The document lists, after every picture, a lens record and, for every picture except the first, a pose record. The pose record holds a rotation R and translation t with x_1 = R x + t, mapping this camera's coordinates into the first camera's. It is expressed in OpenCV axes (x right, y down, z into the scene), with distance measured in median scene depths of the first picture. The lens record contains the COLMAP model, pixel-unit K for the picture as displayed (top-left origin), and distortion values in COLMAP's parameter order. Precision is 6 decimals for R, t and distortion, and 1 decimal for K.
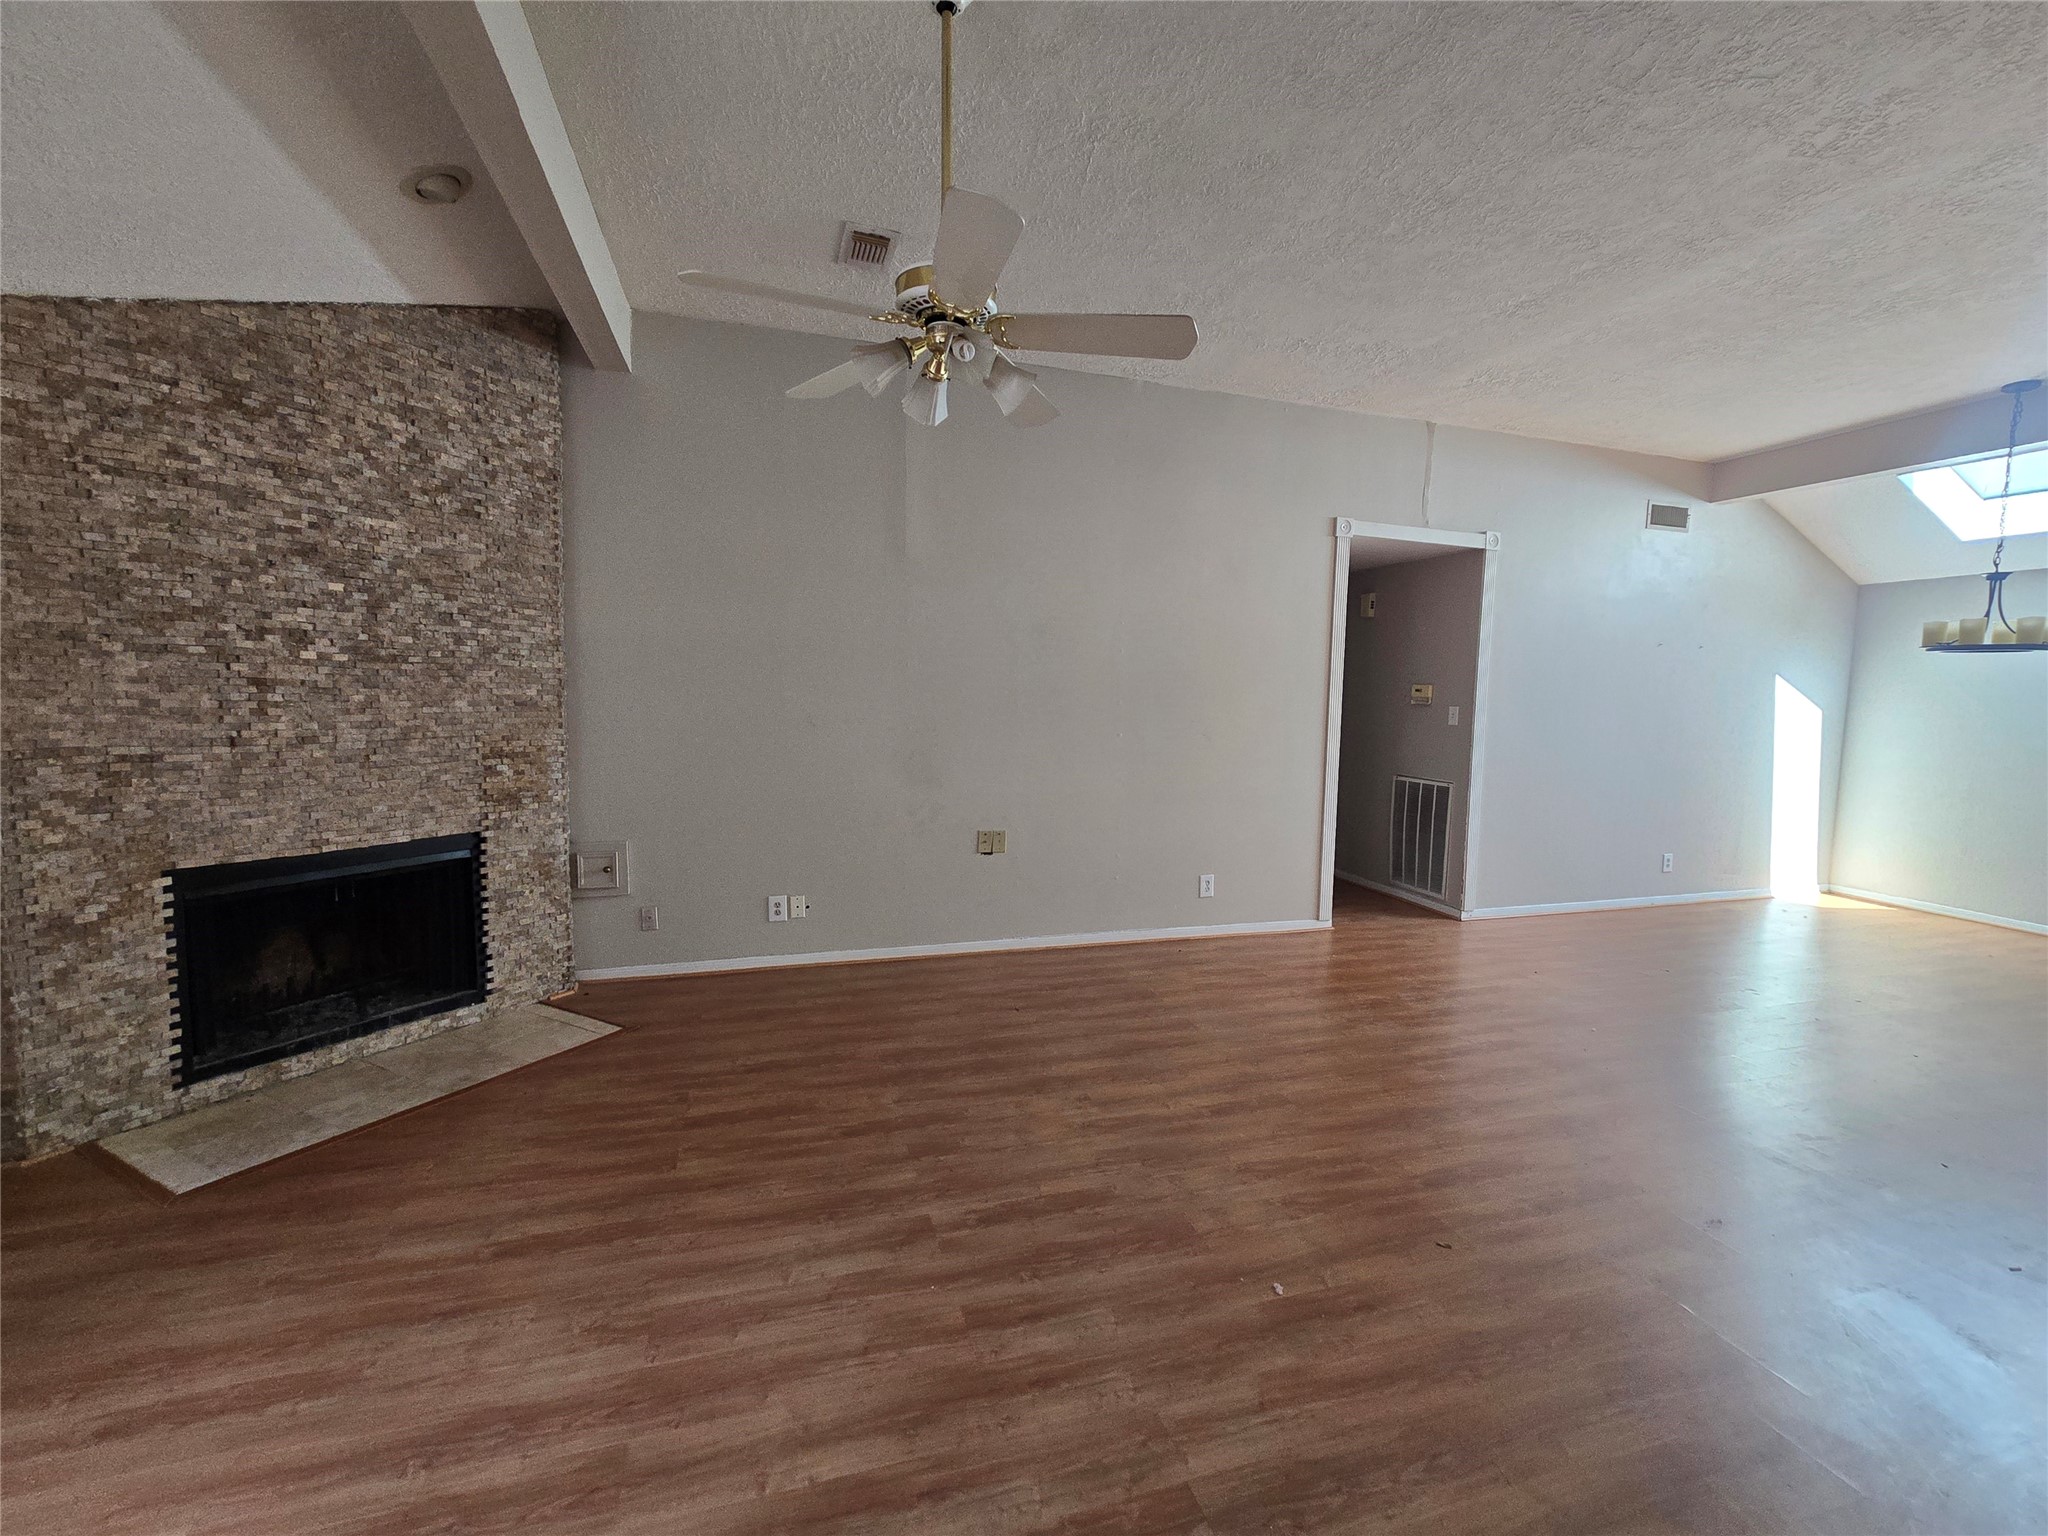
lens RADIAL K [[880.9, 0, 1047.3], [0, 880.9, 767.8], [0, 0, 1]] dist [-0.008812, 0.005049]
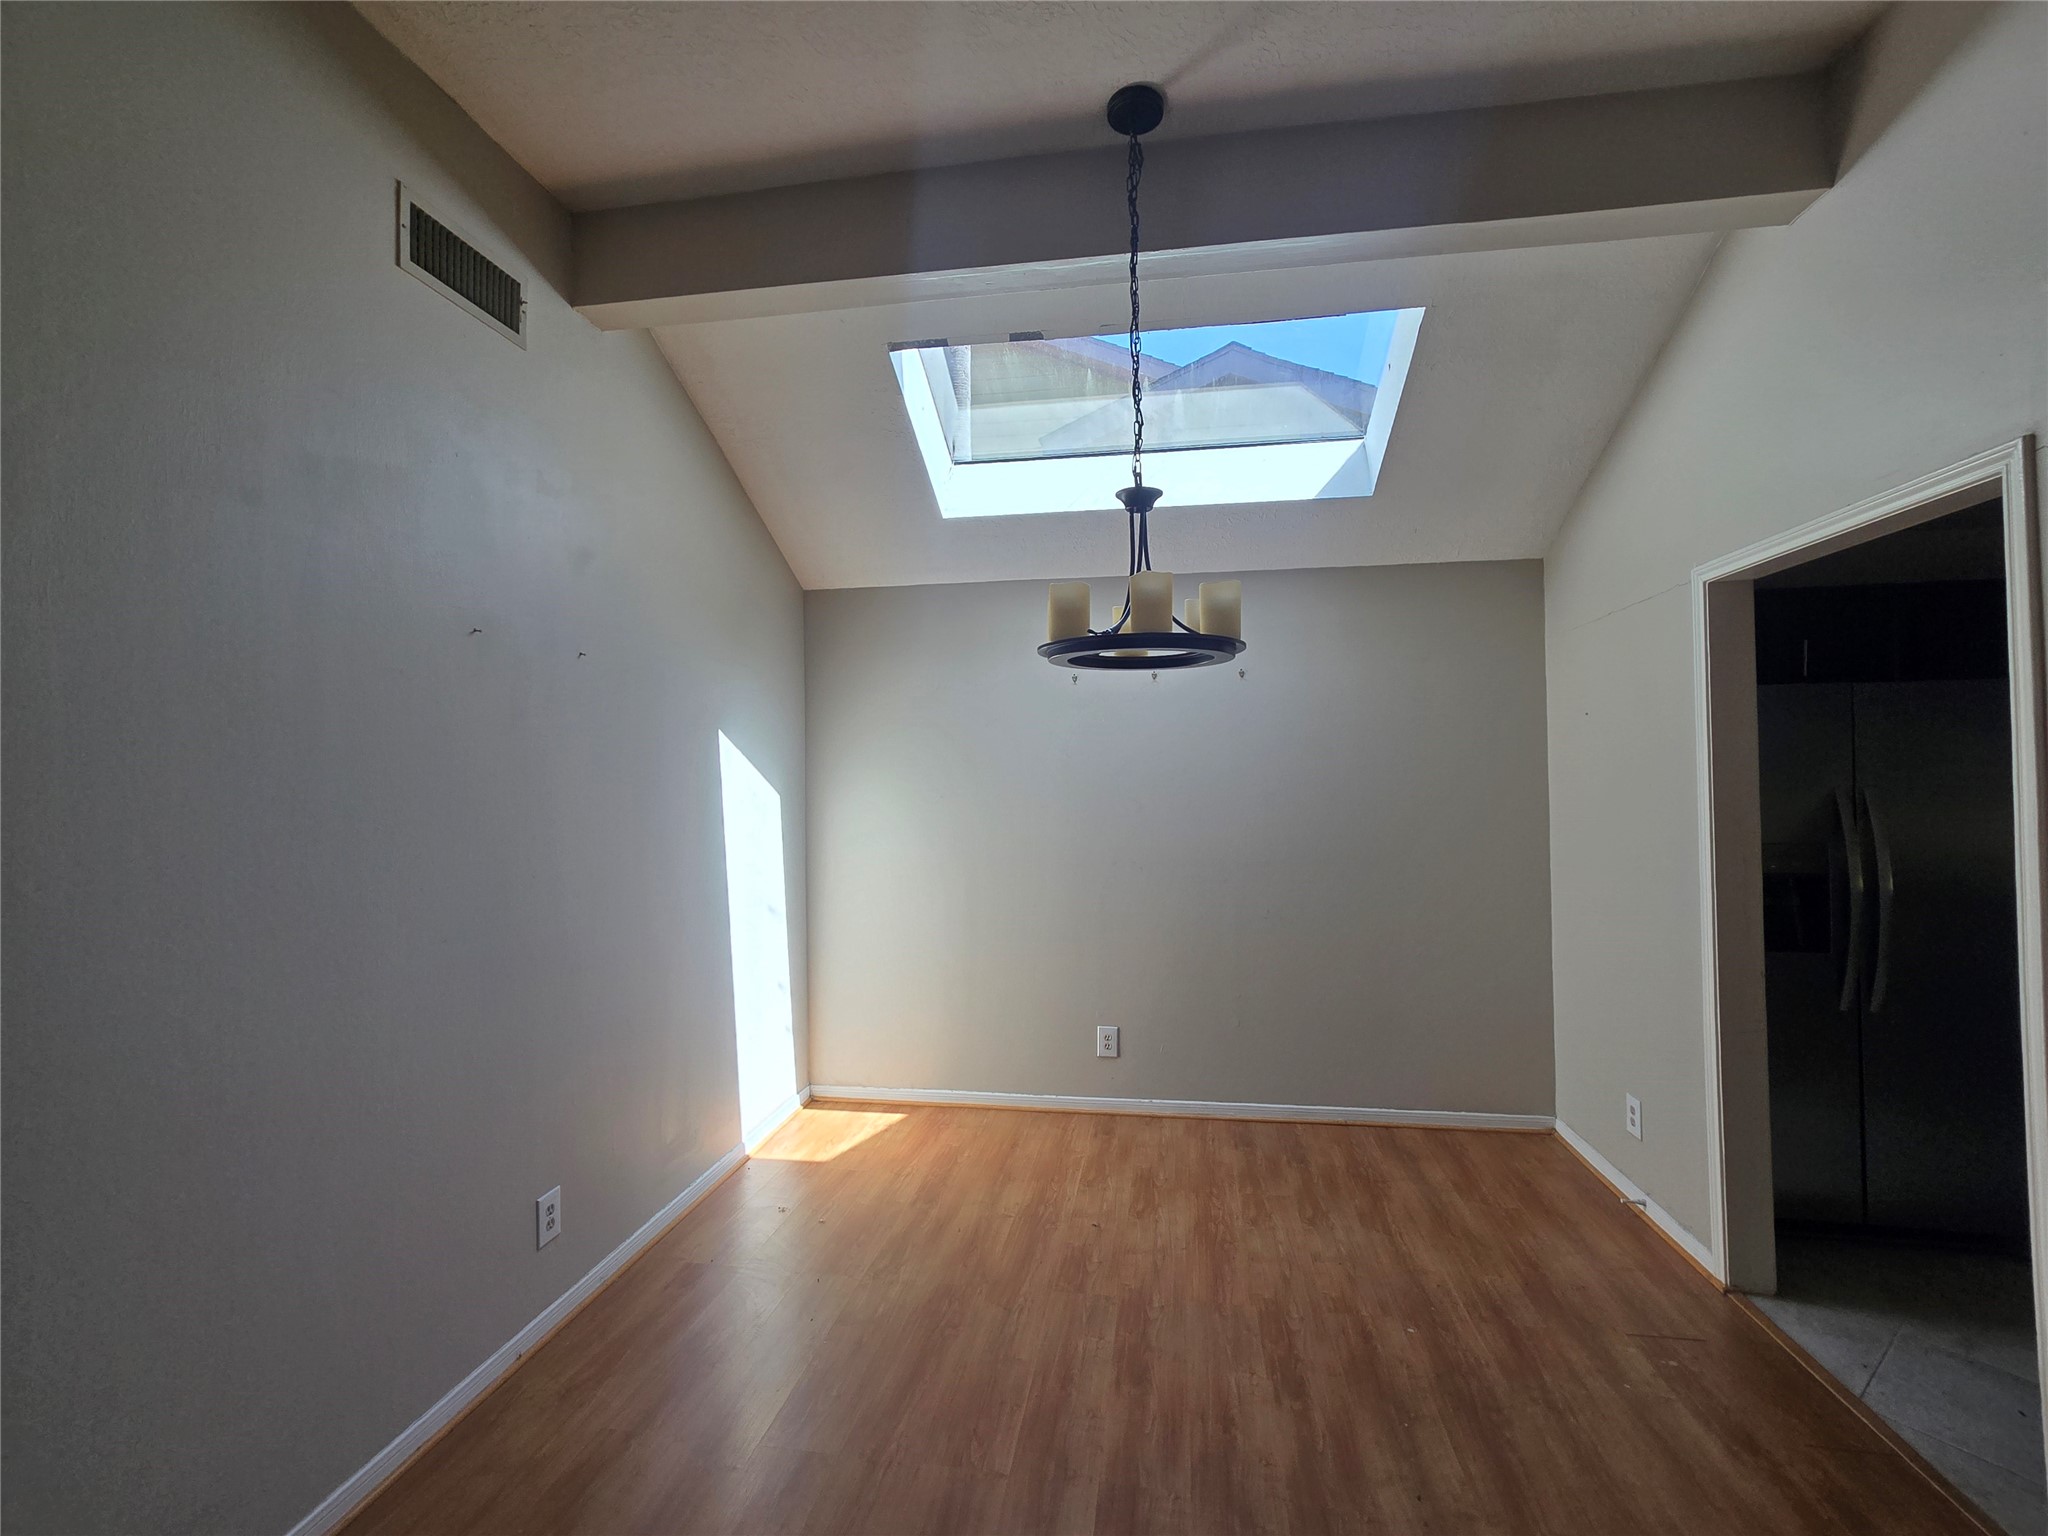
lens RADIAL K [[888.5, 0, 1032.1], [0, 888.5, 771.8], [0, 0, 1]] dist [-0.003871, 0.005927]
pose [[0.454628, -0.019386, 0.890471, 0.566386], [0.101427, 0.994387, -0.030135, -0.060106], [-0.884888, 0.104018, 0.454042, 0.761162]]
